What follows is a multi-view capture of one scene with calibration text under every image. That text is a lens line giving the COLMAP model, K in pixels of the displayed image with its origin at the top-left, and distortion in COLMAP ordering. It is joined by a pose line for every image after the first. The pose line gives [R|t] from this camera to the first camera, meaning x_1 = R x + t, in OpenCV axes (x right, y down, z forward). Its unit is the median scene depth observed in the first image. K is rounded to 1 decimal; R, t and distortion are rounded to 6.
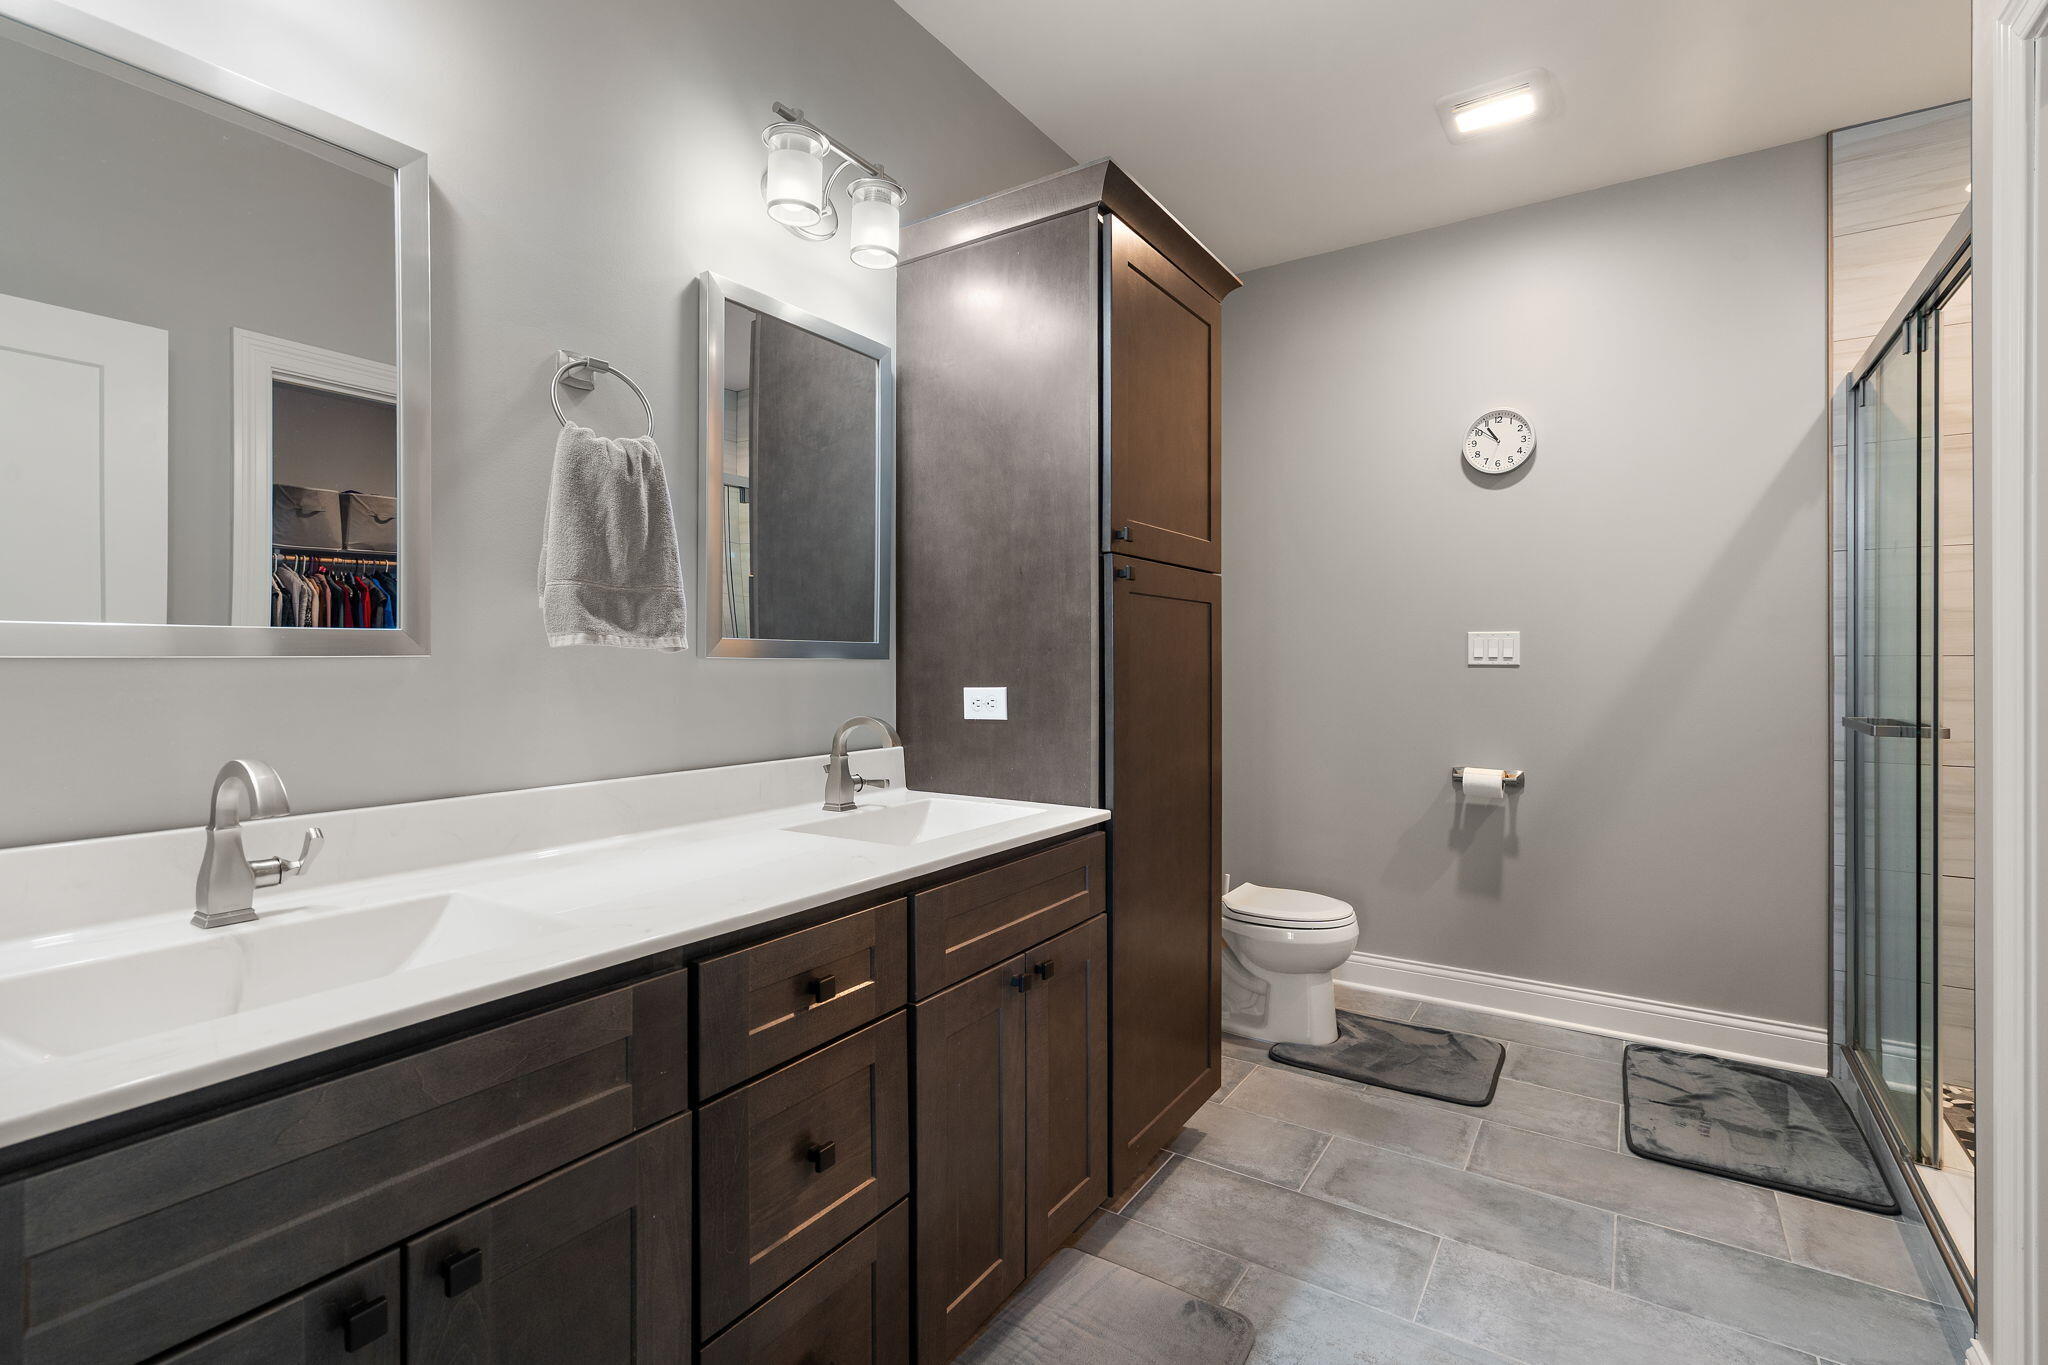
lens RADIAL K [[936.9, 0, 1027.0], [0, 936.9, 673.1], [0, 0, 1]] dist [0.001568, 0.000369]
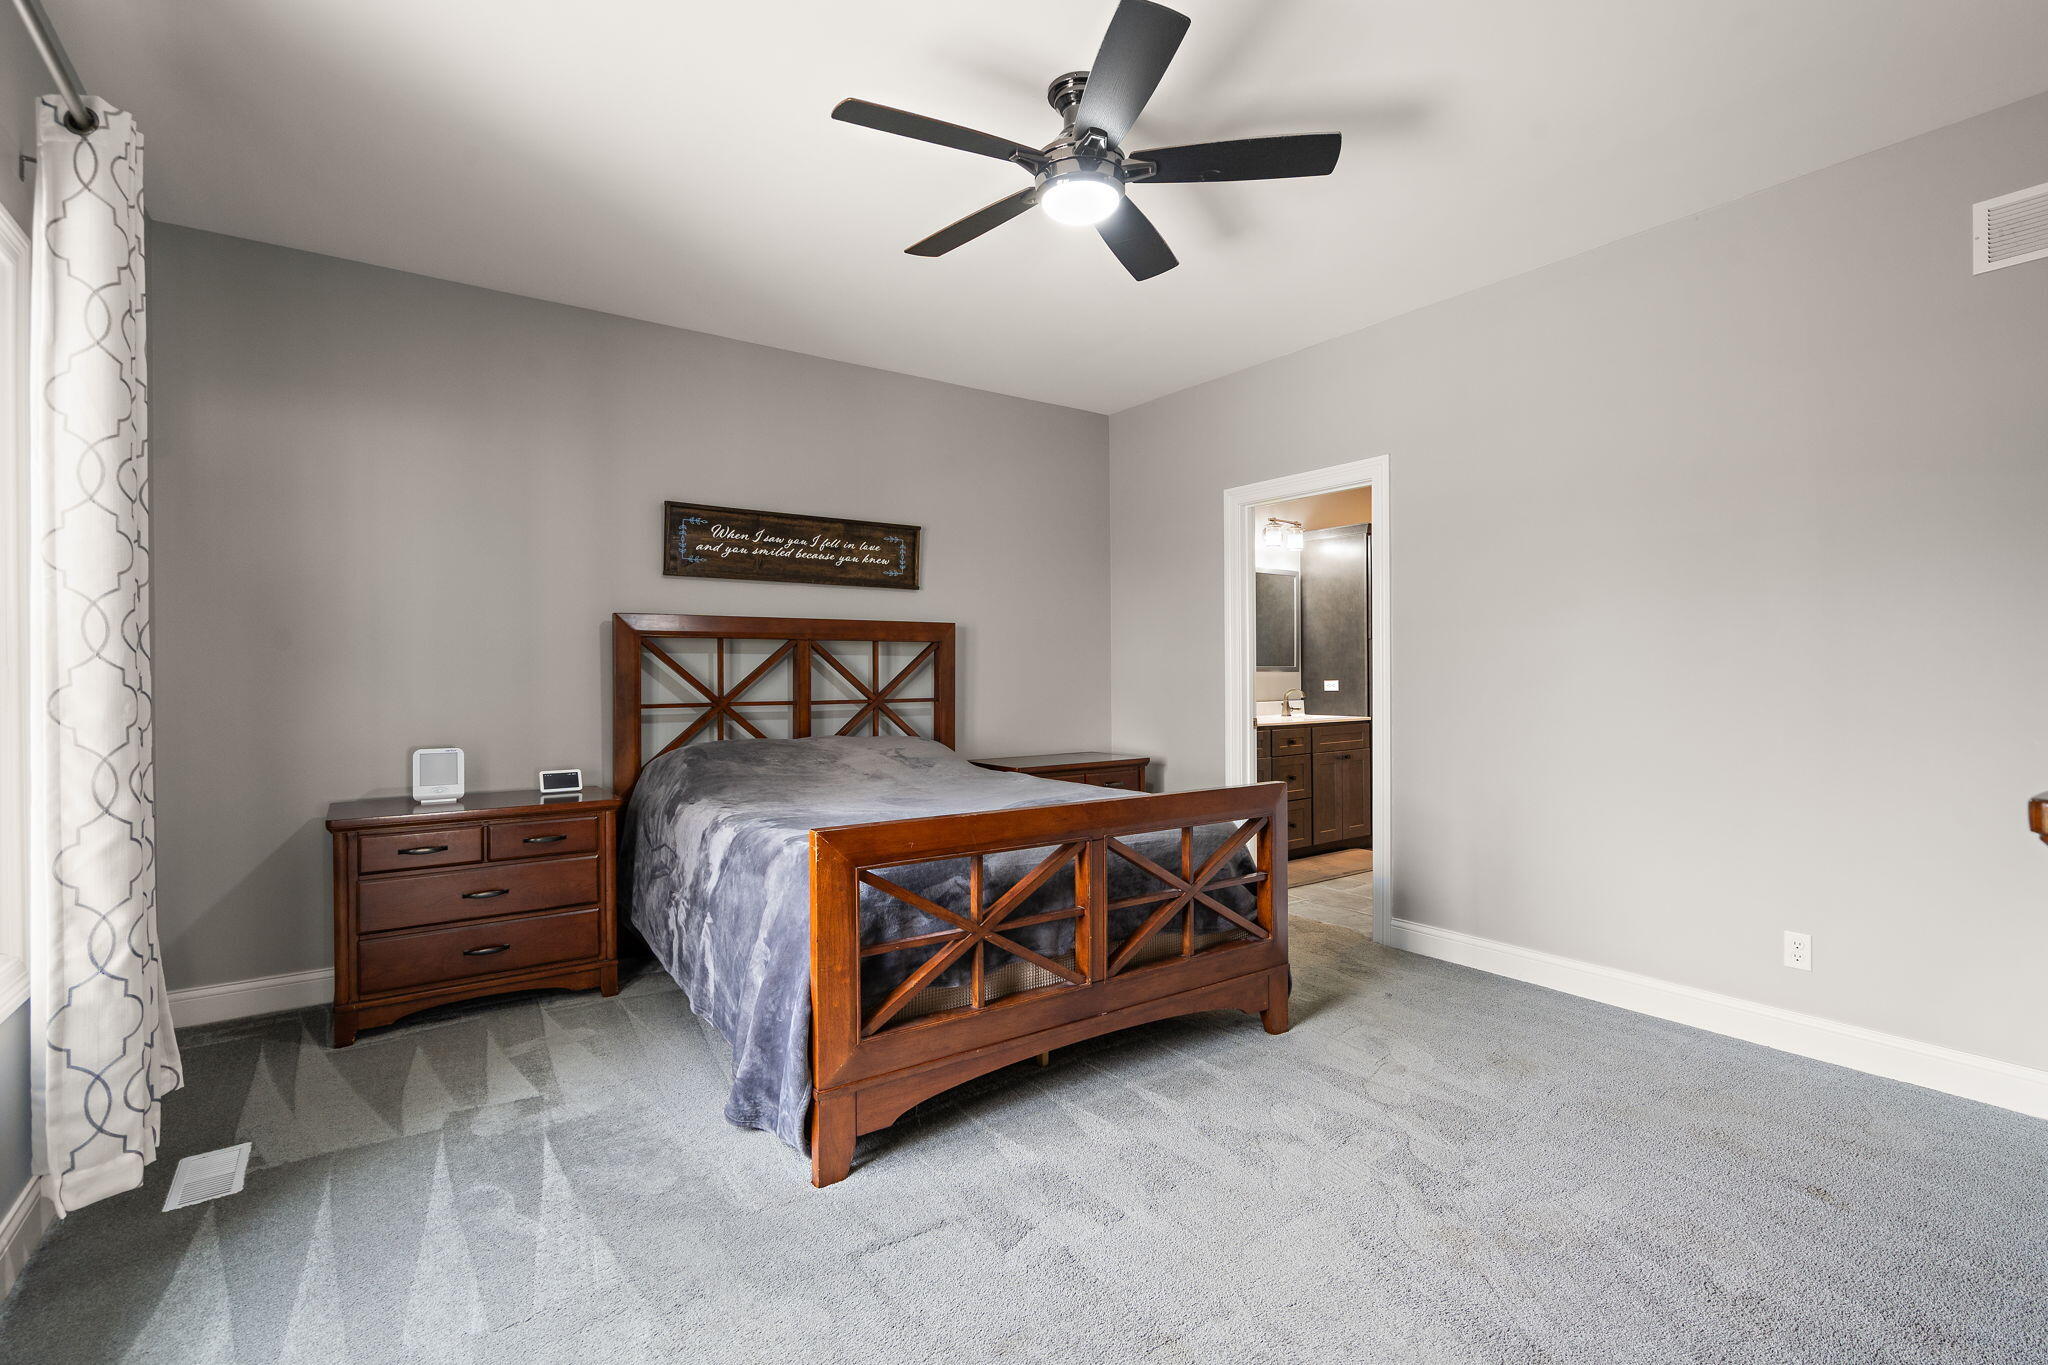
lens RADIAL K [[936.9, 0, 1032.1], [0, 936.9, 678.9], [0, 0, 1]] dist [0.001568, 0.000369]
pose [[0.932971, -0.005590, -0.359908, 0.145802], [0.005192, 0.999984, -0.002073, 0.010455], [0.359914, 0.000066, 0.932985, -2.226671]]
